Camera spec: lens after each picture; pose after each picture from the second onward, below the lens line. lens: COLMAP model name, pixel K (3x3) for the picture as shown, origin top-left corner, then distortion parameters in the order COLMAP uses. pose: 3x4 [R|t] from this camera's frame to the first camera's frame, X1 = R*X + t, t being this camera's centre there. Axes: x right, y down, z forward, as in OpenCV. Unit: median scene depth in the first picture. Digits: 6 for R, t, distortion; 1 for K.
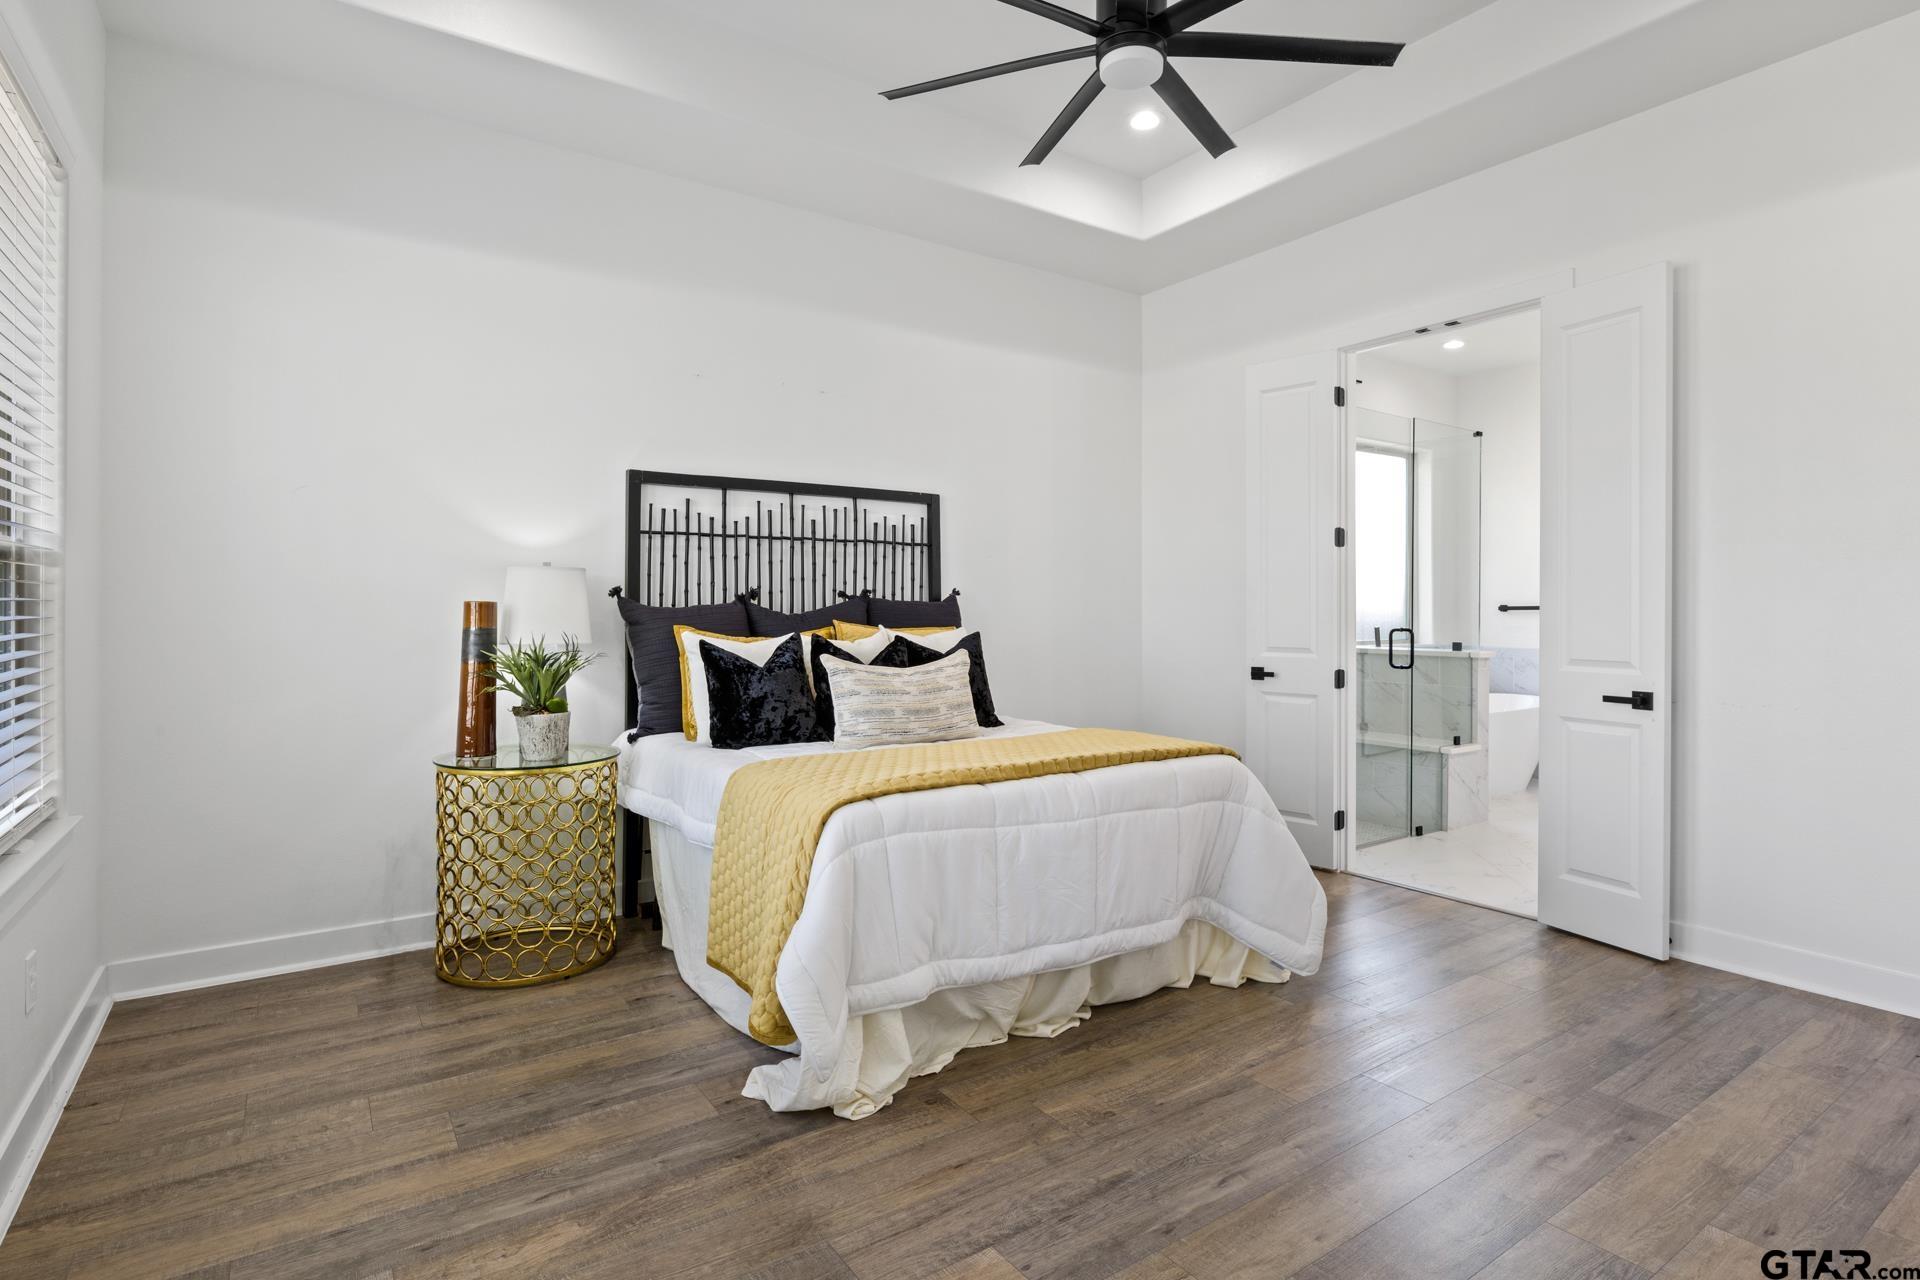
lens RADIAL K [[968.4, 0, 998.0], [0, 968.4, 607.6], [0, 0, 1]] dist [-0.006060, -0.002824]
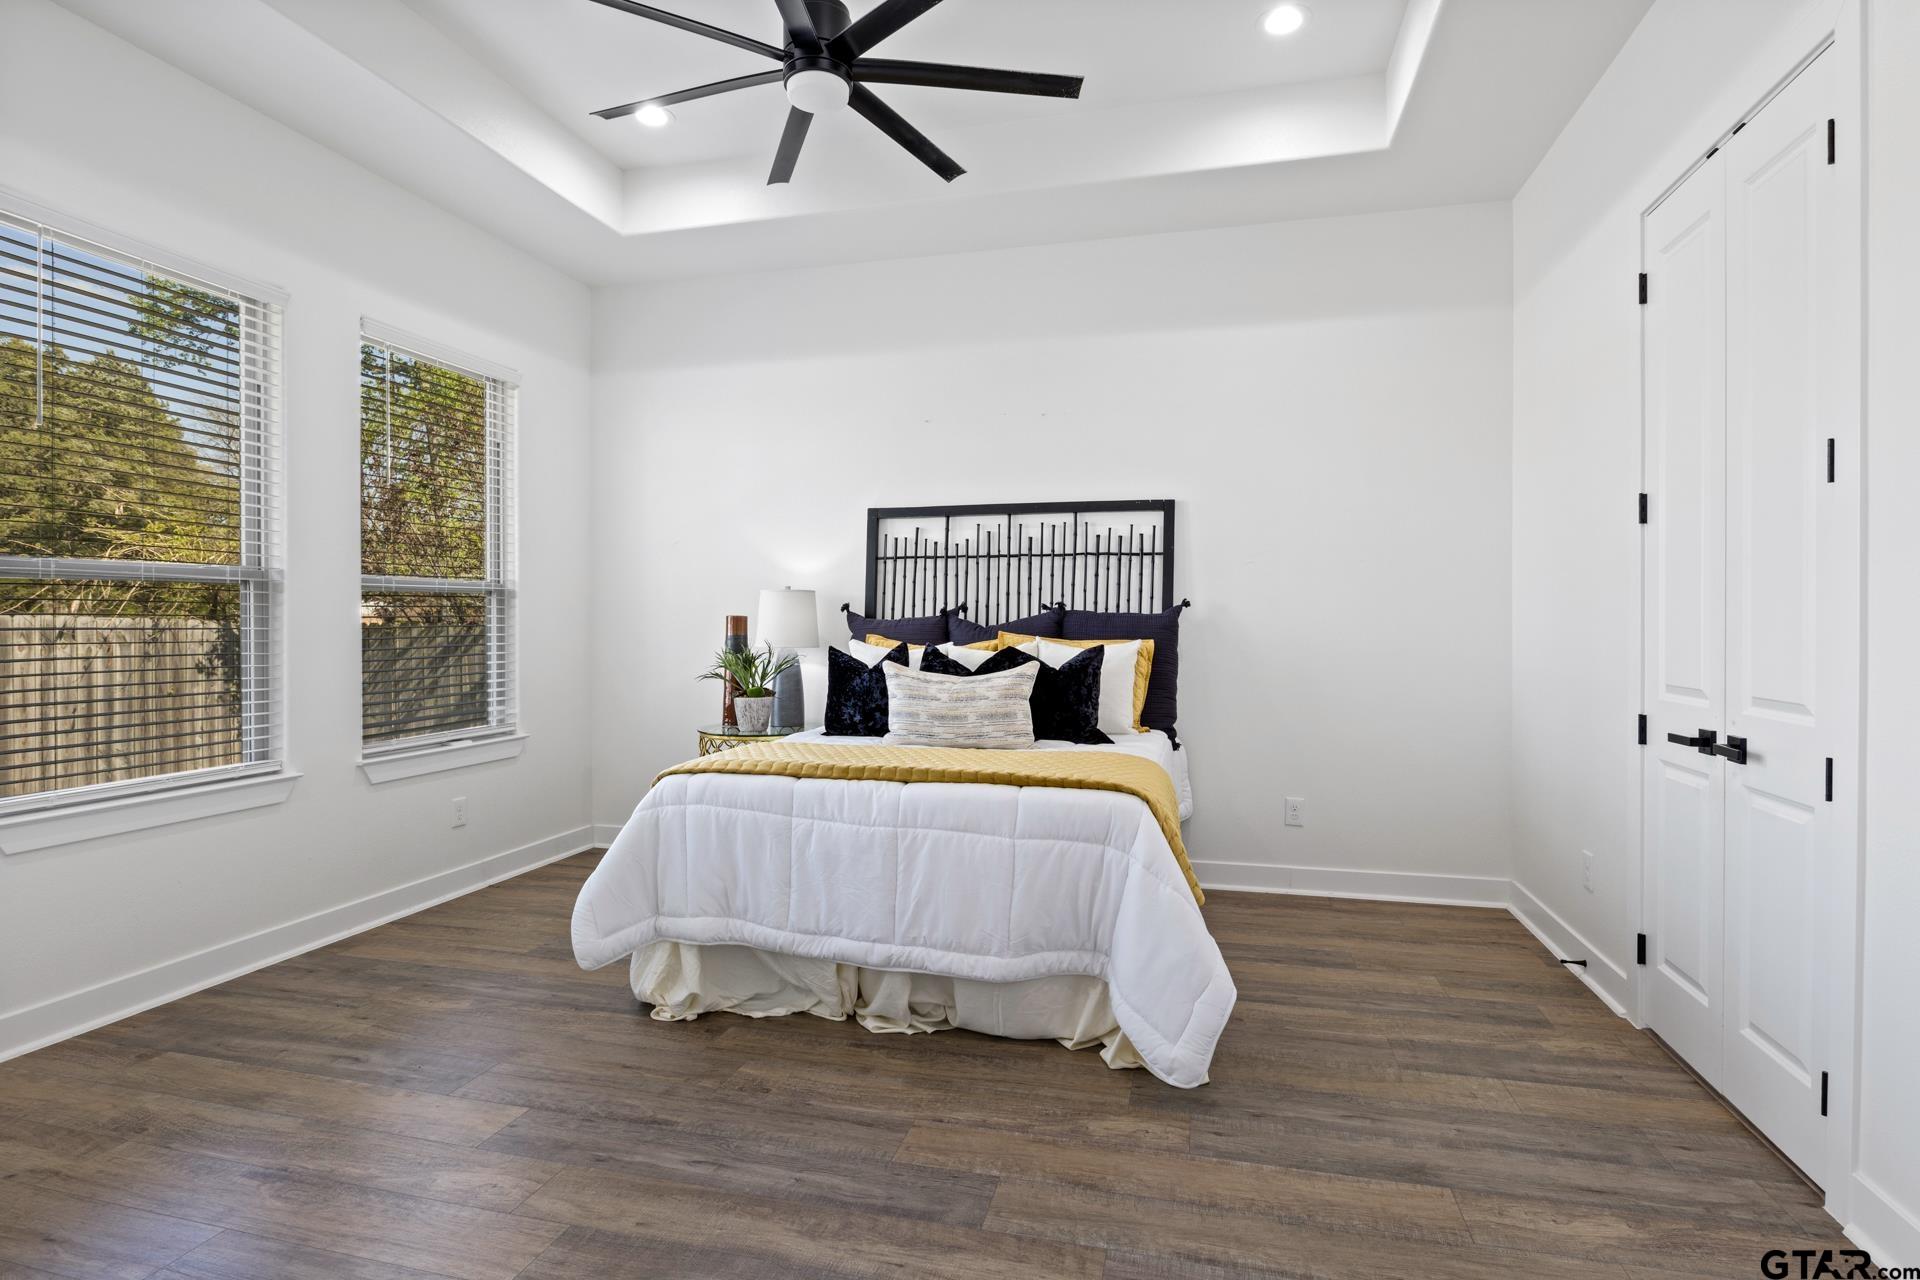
lens RADIAL K [[968.4, 0, 956.7], [0, 968.4, 630.6], [0, 0, 1]] dist [-0.006060, -0.002824]
pose [[0.649471, 0.007207, -0.760352, 0.604080], [0.001027, 0.999946, 0.010355, 0.001041], [0.760386, -0.007506, 0.649428, 0.264745]]
